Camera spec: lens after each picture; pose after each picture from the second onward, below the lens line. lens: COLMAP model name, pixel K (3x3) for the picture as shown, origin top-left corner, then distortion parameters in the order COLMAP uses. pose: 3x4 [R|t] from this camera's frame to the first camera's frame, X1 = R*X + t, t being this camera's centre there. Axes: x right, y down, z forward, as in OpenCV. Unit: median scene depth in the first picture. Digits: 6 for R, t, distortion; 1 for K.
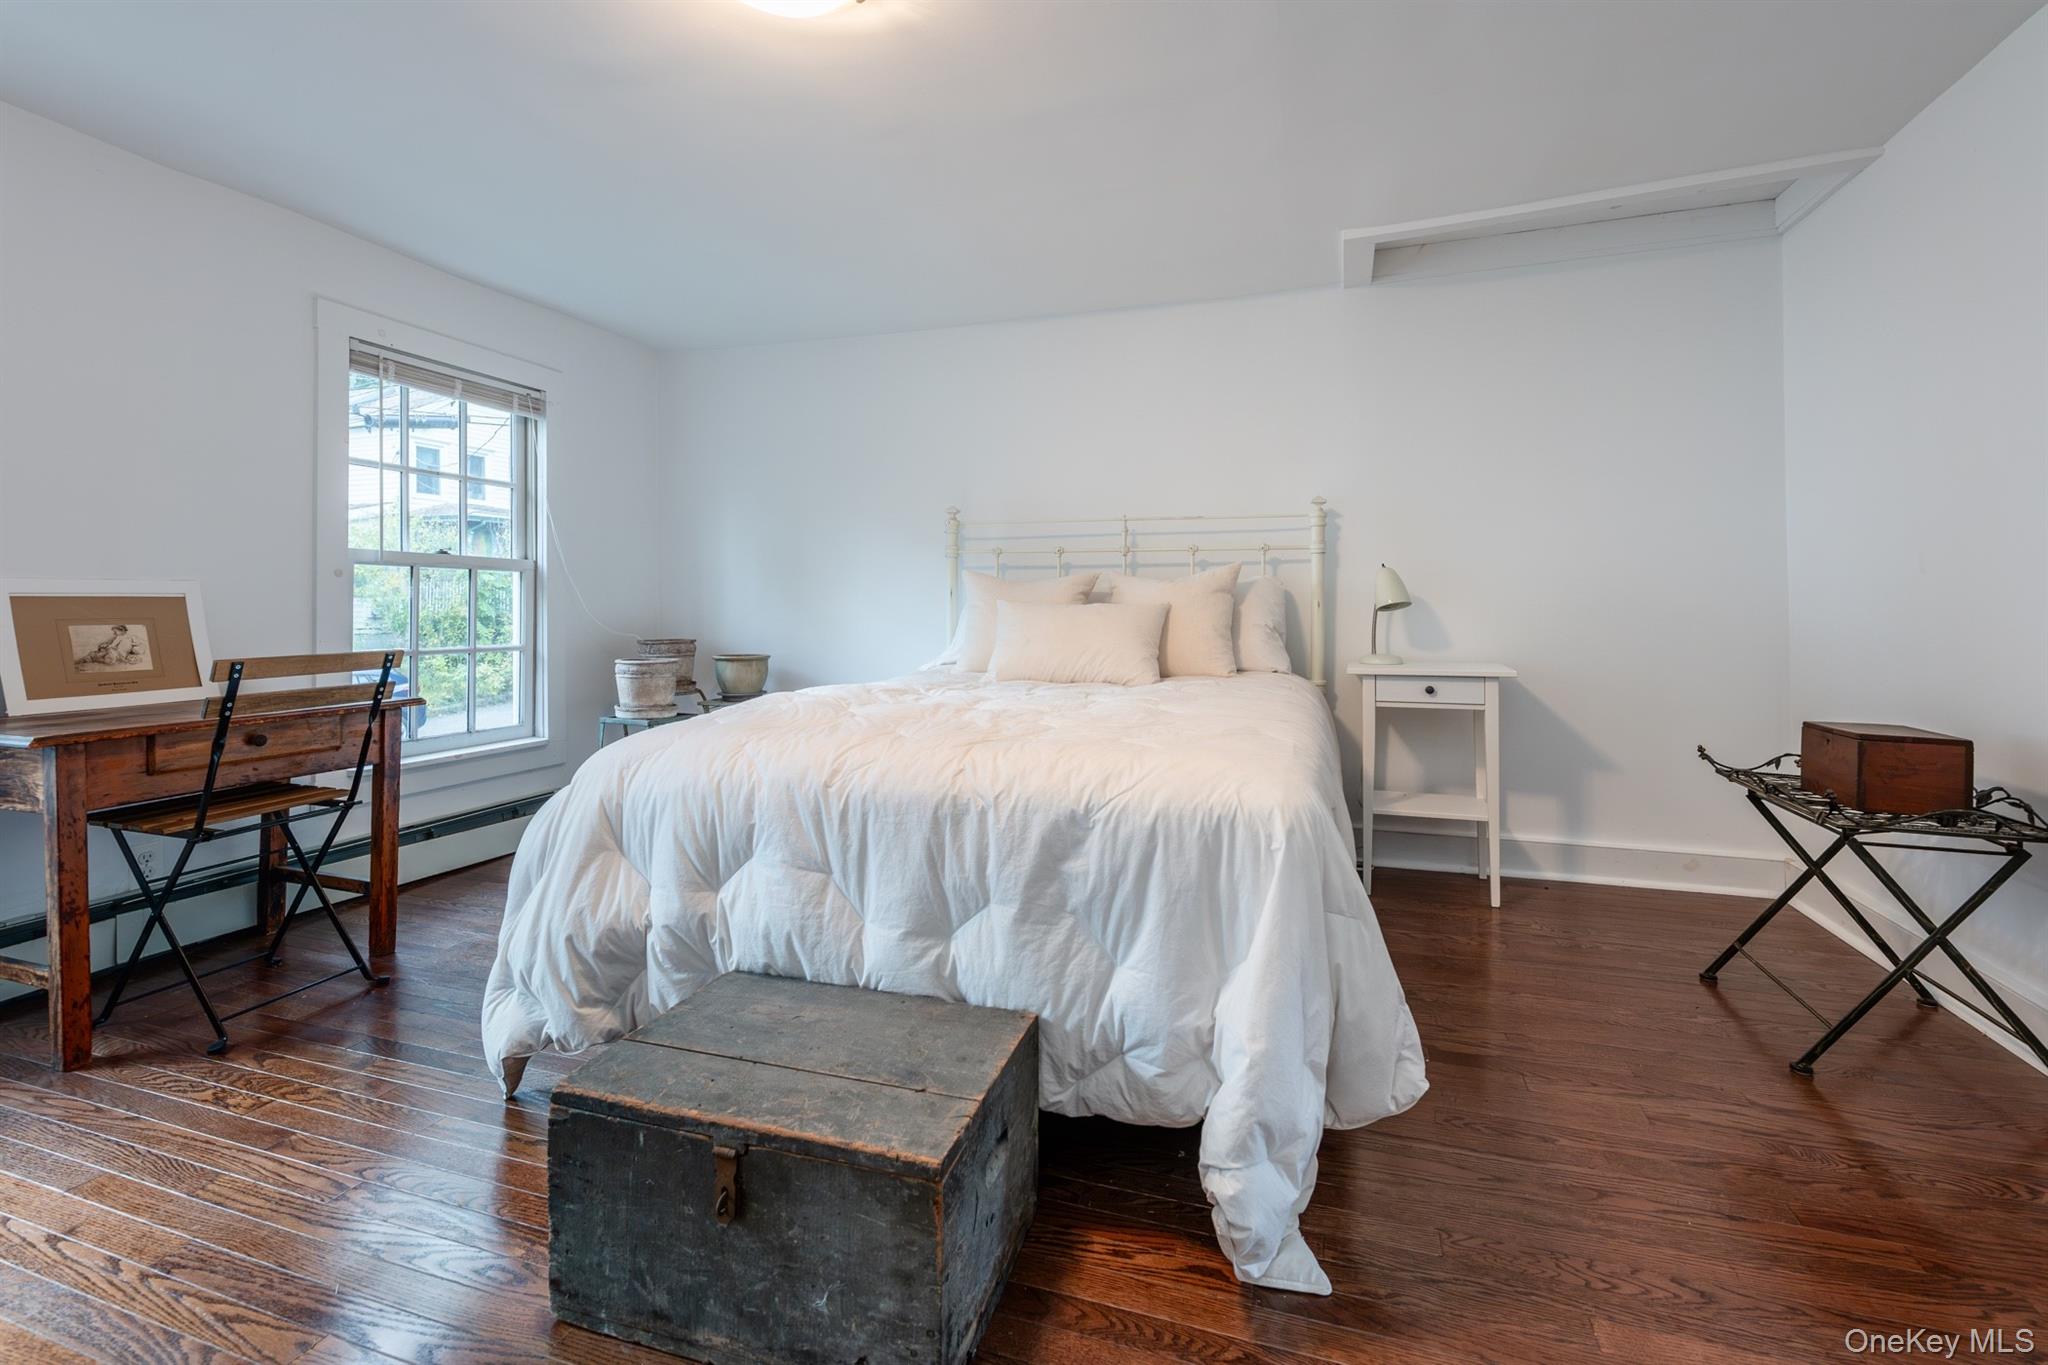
lens RADIAL K [[874.6, 0, 1025.0], [0, 874.6, 608.3], [0, 0, 1]] dist [0.003009, -0.000085]
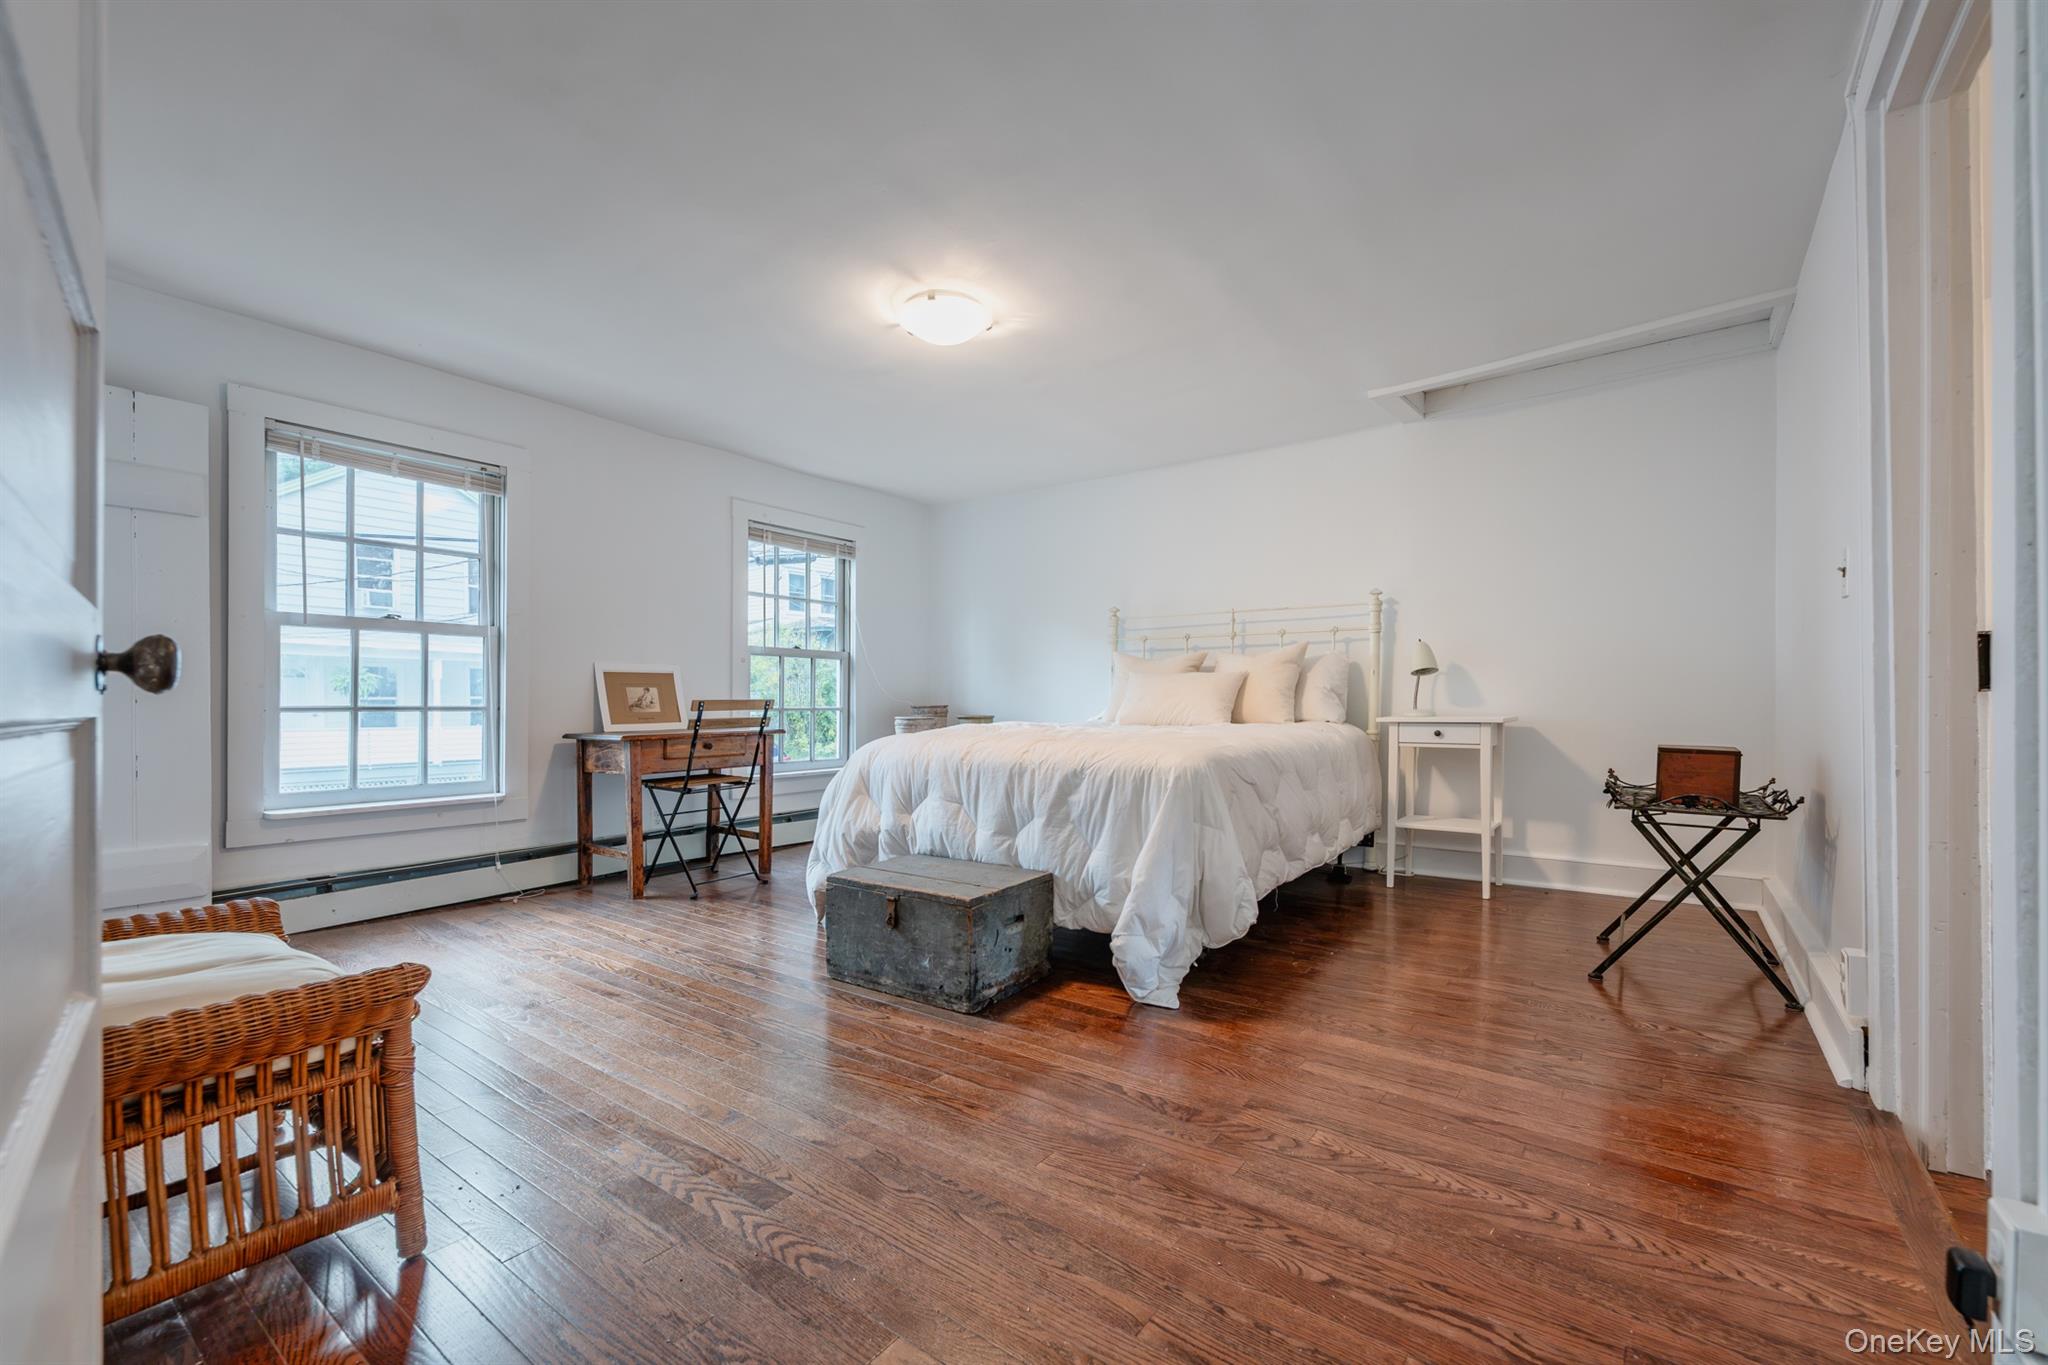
lens RADIAL K [[838.5, 0, 1031.8], [0, 838.5, 702.2], [0, 0, 1]] dist [0.000504, 0.000085]
pose [[0.947223, -0.001560, -0.320572, 0.370087], [0.000639, 0.999995, -0.002979, 0.063927], [0.320575, 0.002617, 0.947219, -0.496918]]
